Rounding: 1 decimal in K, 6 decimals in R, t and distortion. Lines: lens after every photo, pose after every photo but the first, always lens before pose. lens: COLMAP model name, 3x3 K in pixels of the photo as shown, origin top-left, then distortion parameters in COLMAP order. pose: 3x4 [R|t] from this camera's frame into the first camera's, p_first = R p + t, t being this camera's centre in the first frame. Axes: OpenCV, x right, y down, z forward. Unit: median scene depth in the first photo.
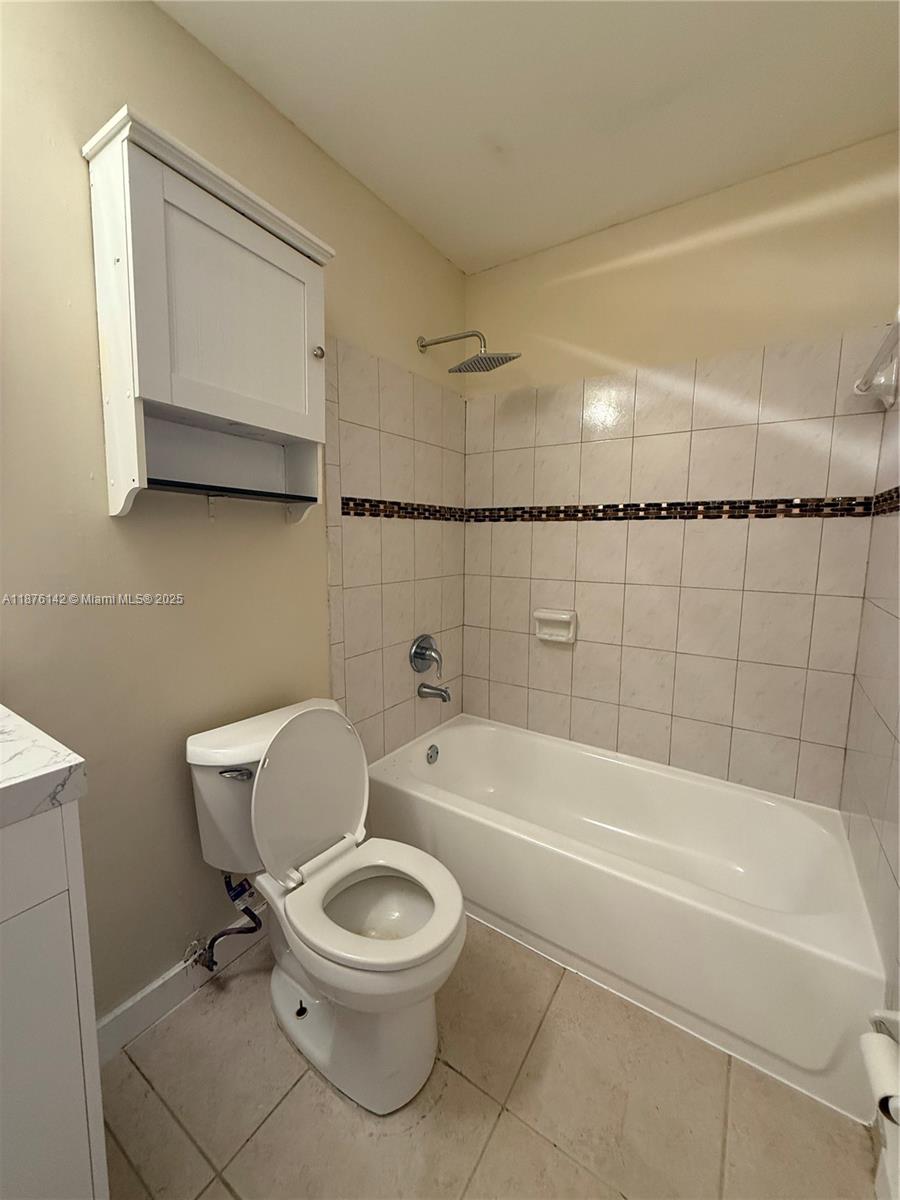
lens RADIAL K [[479.3, 0, 454.6], [0, 479.3, 594.5], [0, 0, 1]] dist [0.001380, 0.000060]
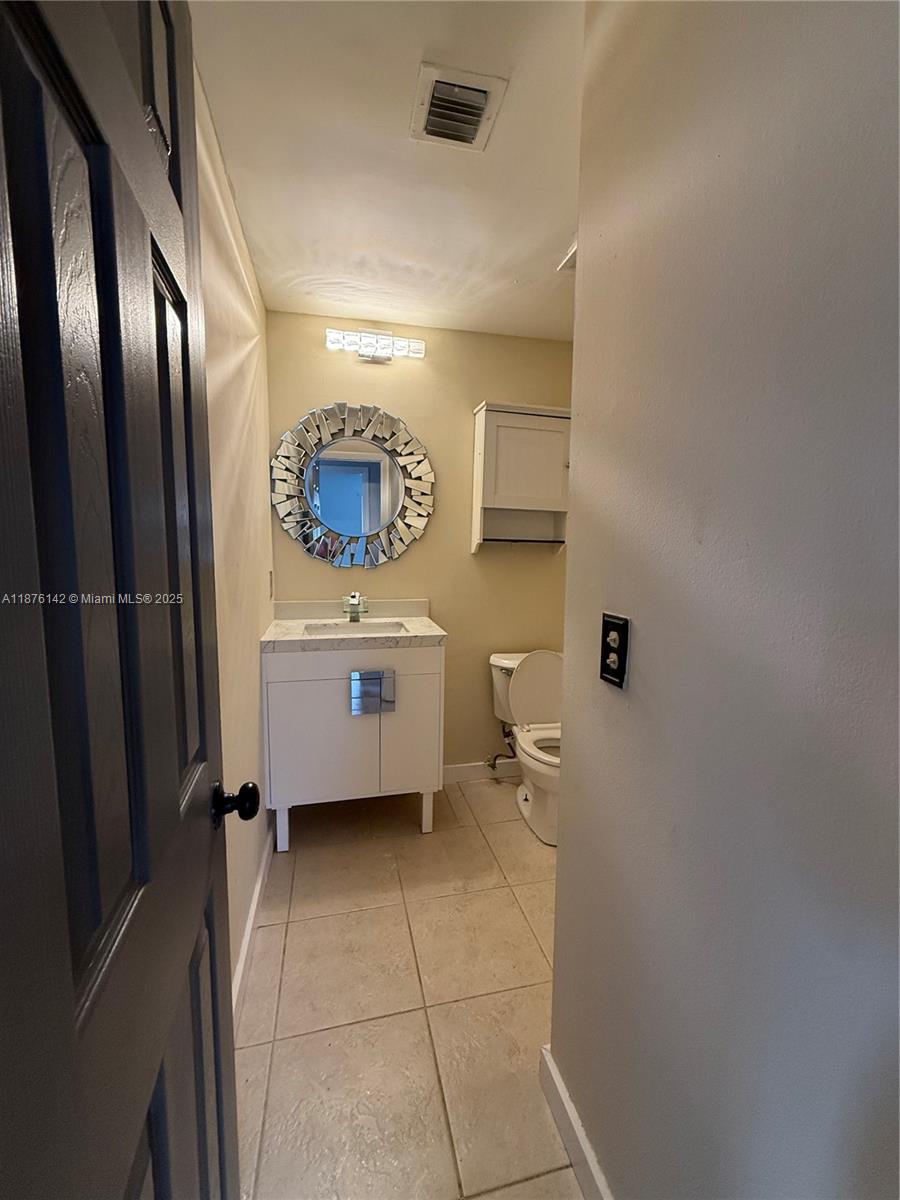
lens RADIAL K [[479.3, 0, 447.5], [0, 479.3, 599.2], [0, 0, 1]] dist [0.001380, 0.000060]
pose [[0.729399, 0.081593, -0.679205, 0.779212], [-0.085903, 0.995927, 0.027389, 0.010154], [0.678674, 0.038369, 0.733437, -0.766364]]
